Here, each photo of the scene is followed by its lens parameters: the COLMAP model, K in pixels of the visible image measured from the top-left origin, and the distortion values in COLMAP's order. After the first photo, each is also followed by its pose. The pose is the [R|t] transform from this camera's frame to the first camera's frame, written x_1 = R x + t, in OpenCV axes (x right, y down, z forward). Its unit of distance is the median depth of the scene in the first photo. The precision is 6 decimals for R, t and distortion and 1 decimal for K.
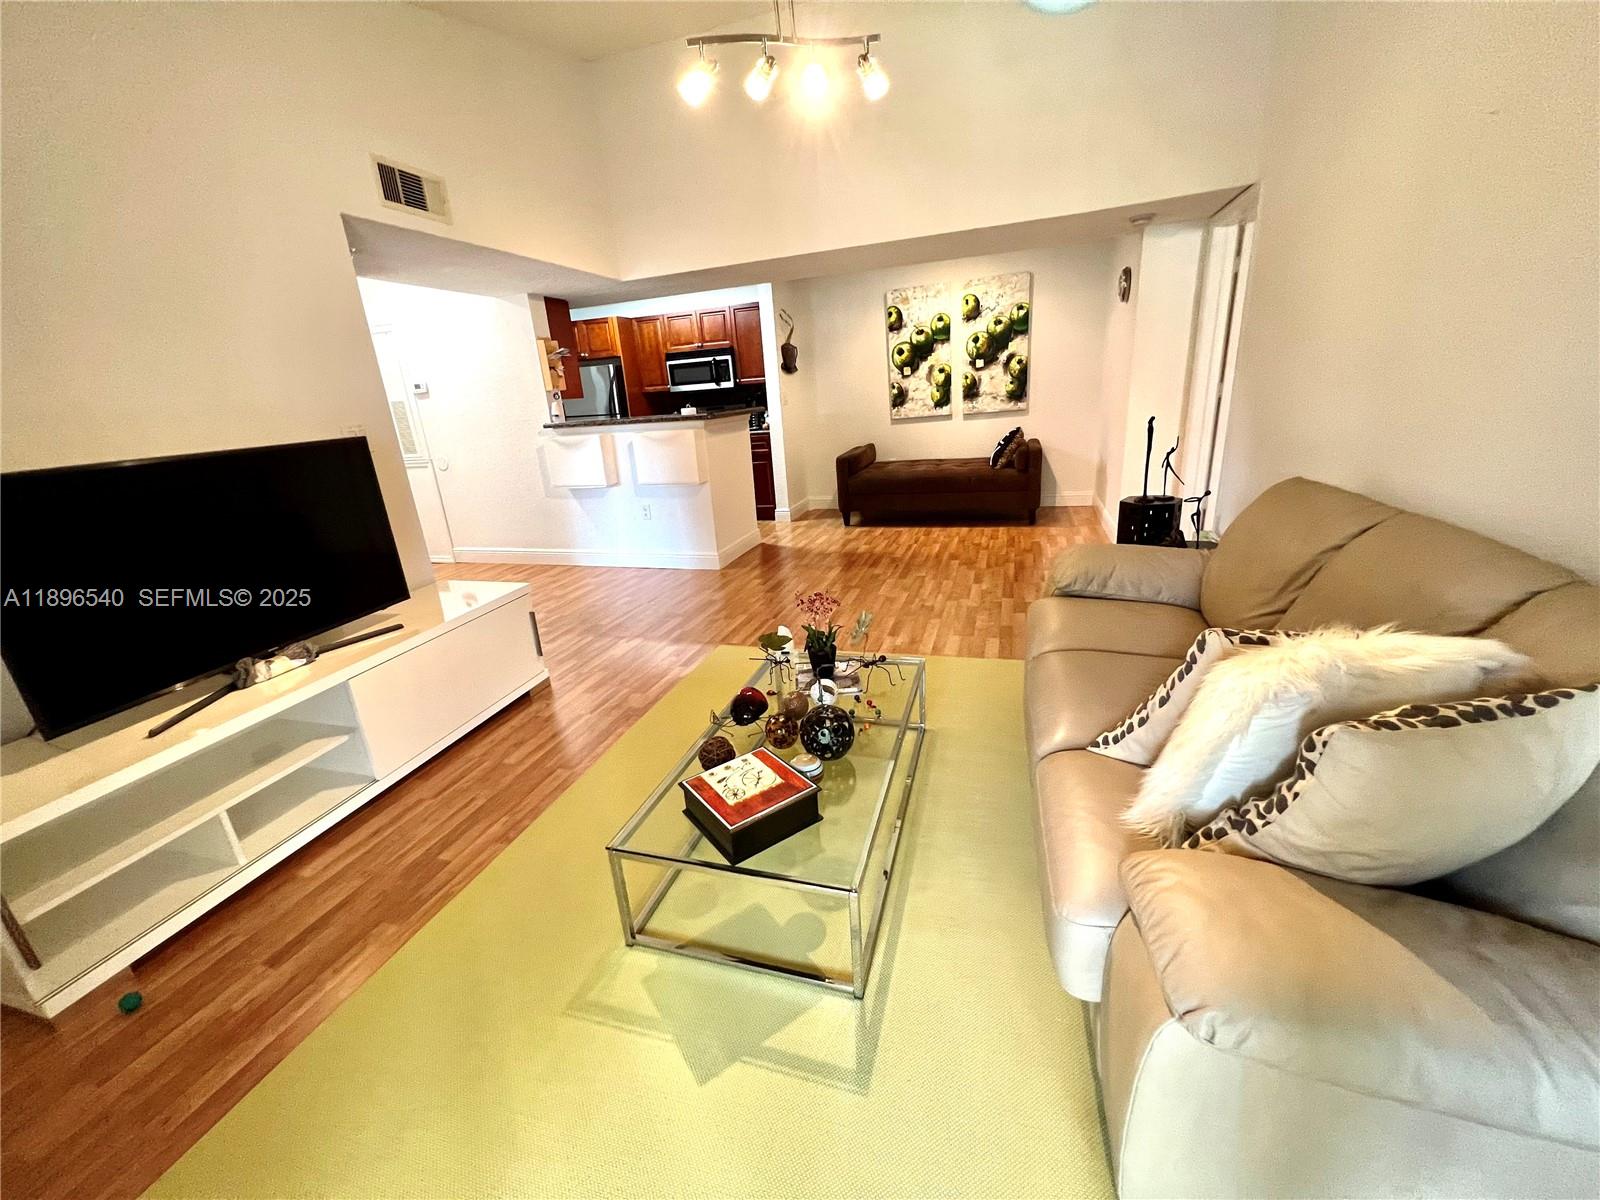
lens RADIAL K [[638.3, 0, 796.5], [0, 638.3, 603.5], [0, 0, 1]] dist [-0.005339, 0.001725]
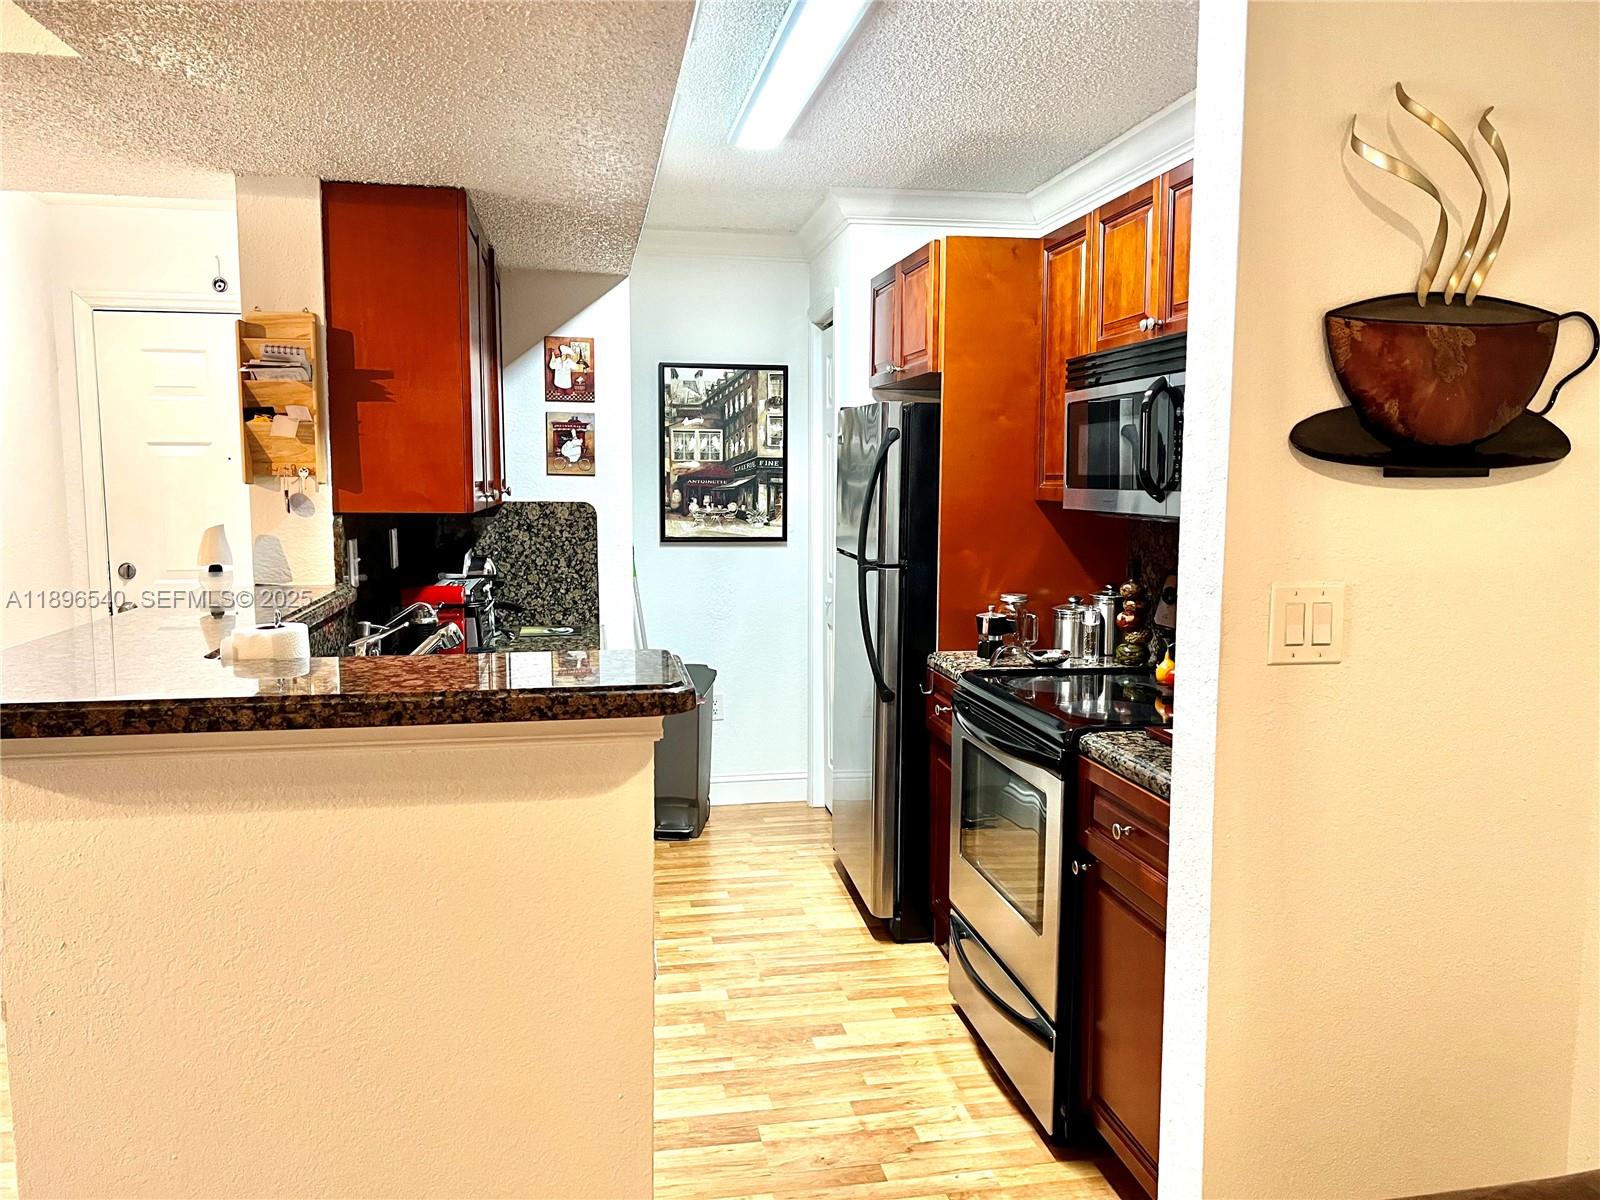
lens RADIAL K [[1200.1, 0, 801.3], [0, 1200.1, 606.0], [0, 0, 1]] dist [0.065835, -0.078521]
pose [[0.475448, 0.167775, -0.863598, 0.185391], [-0.315275, 0.948939, 0.010782, -0.297941], [0.821310, 0.267145, 0.504066, 0.764925]]
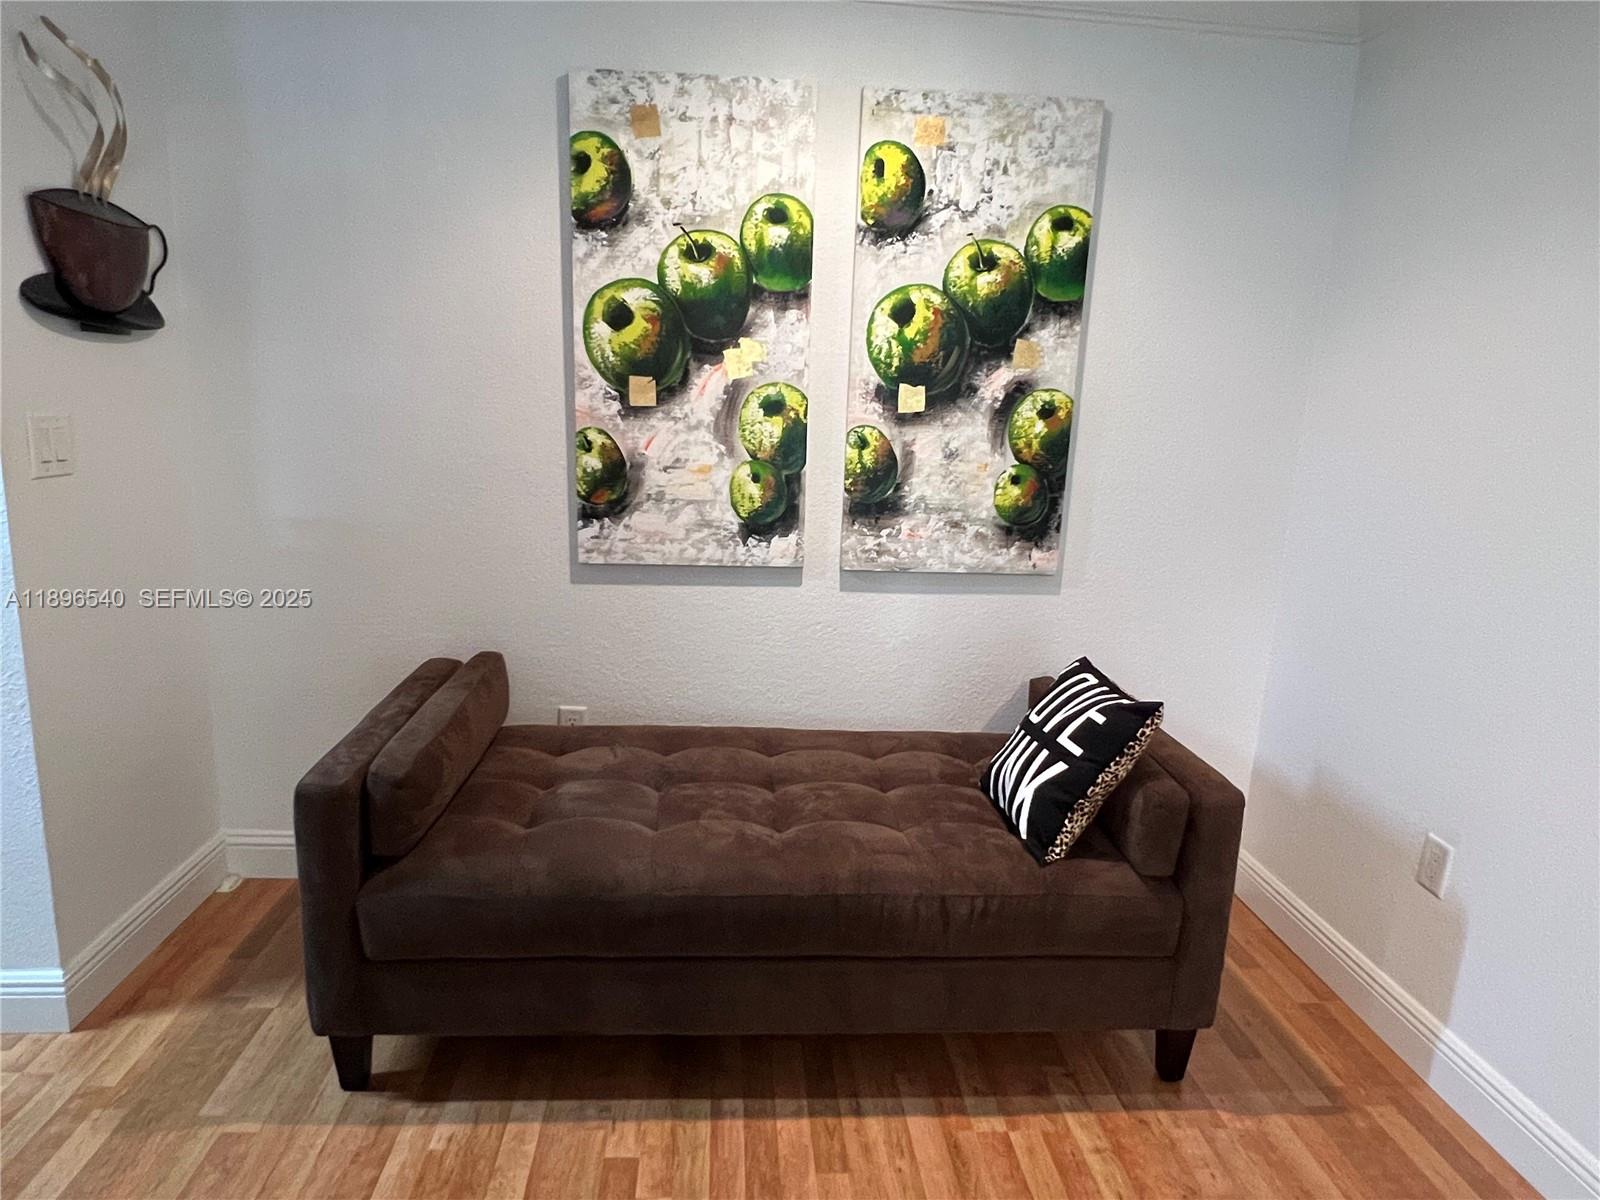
lens RADIAL K [[989.0, 0, 797.1], [0, 989.0, 611.3], [0, 0, 1]] dist [-0.004735, 0.002471]
pose [[0.917364, 0.037914, 0.396239, 0.079179], [0.010317, 0.992854, -0.118888, -0.236409], [-0.397915, 0.113151, 0.910418, 0.643876]]
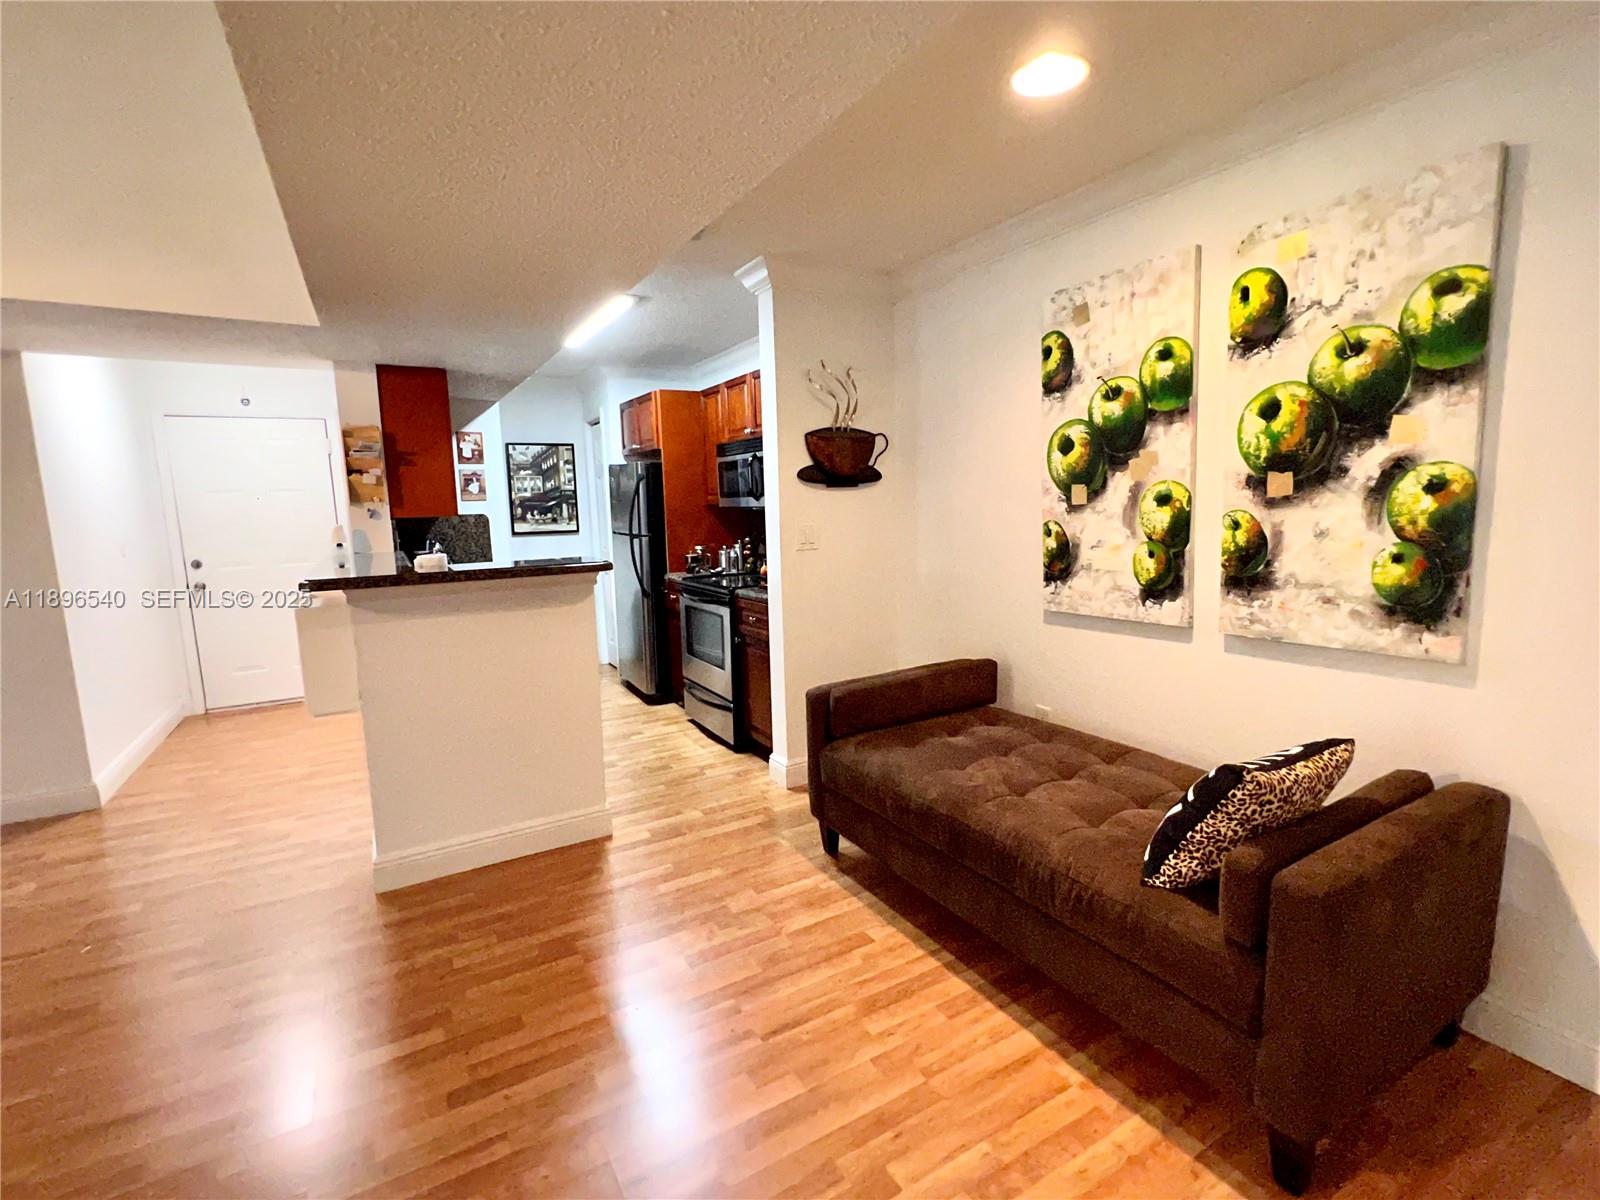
lens RADIAL K [[731.0, 0, 792.8], [0, 731.0, 603.8], [0, 0, 1]] dist [-0.004295, 0.000833]
pose [[0.742640, 0.146300, -0.653516, 0.348632], [-0.238638, 0.969599, -0.054122, -0.247724], [0.625730, 0.196147, 0.754975, 0.605364]]
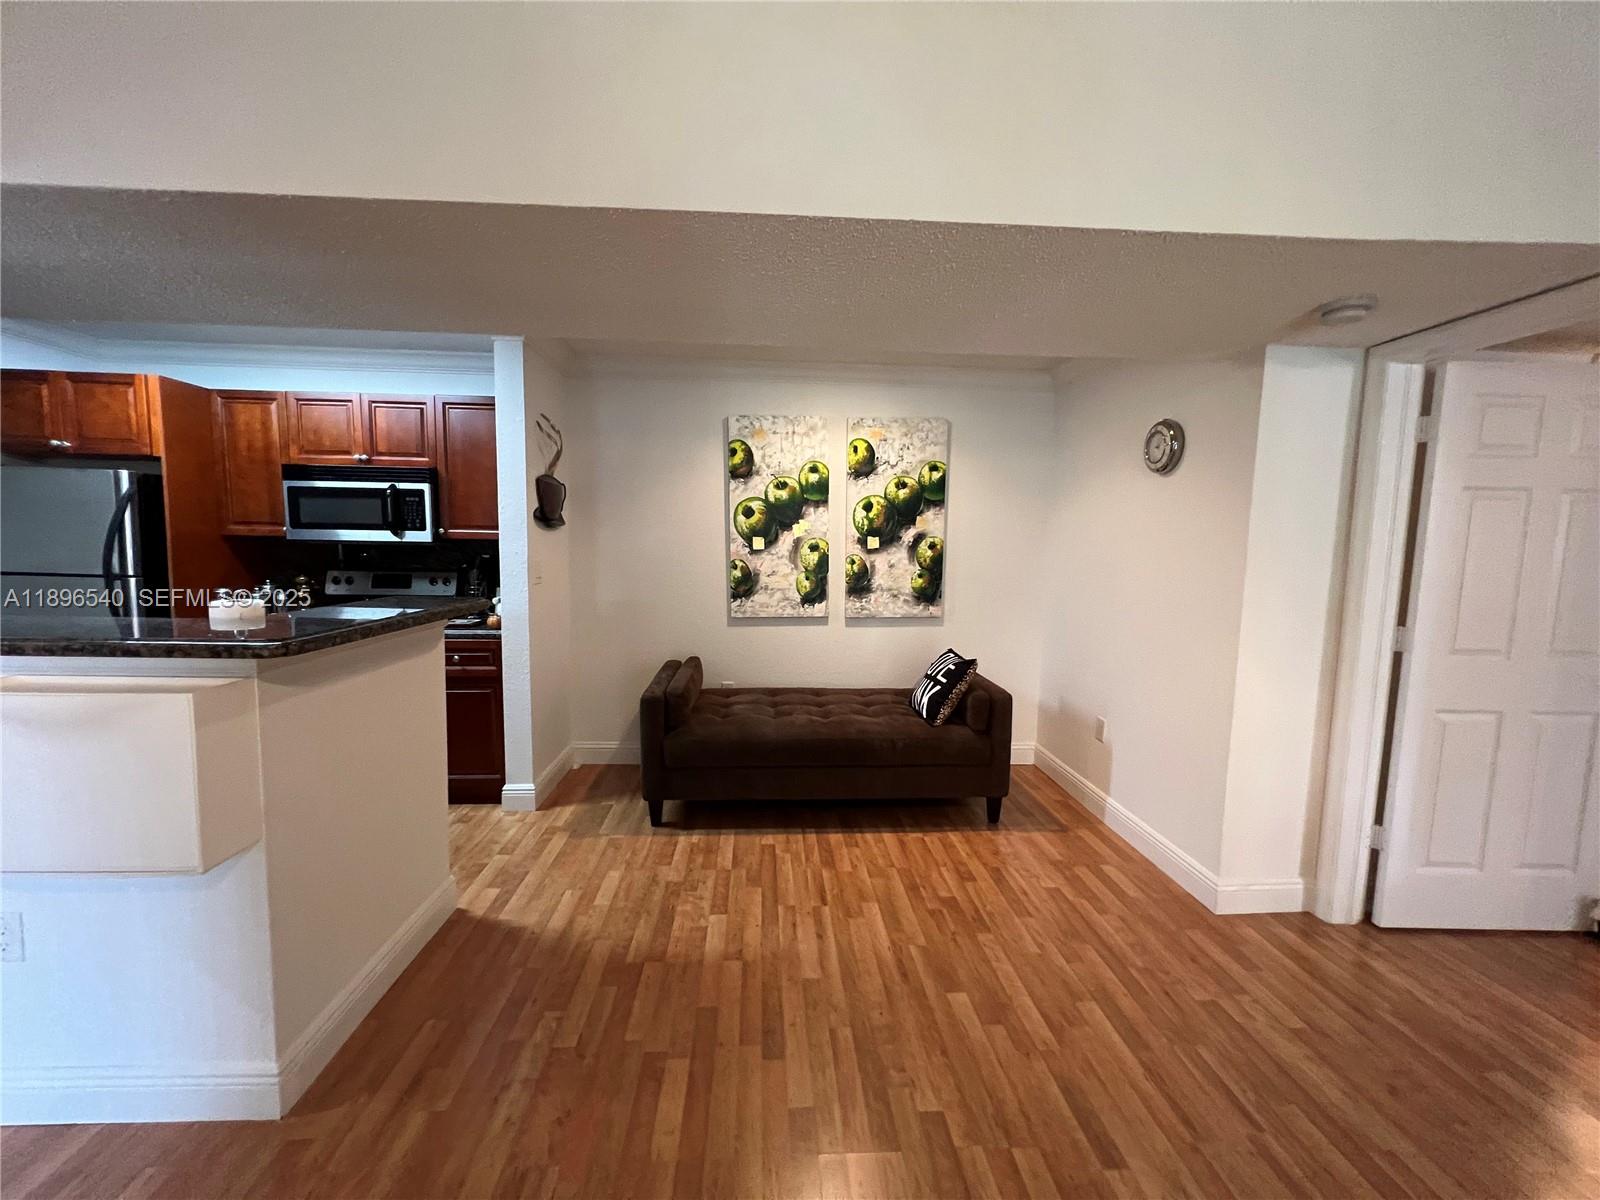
lens RADIAL K [[638.3, 0, 797.1], [0, 638.3, 603.2], [0, 0, 1]] dist [-0.005339, 0.001725]
pose [[0.927196, 0.054064, 0.370654, -0.013778], [0.035089, 0.972641, -0.229648, -0.174920], [-0.372929, 0.225934, 0.899932, 0.470367]]
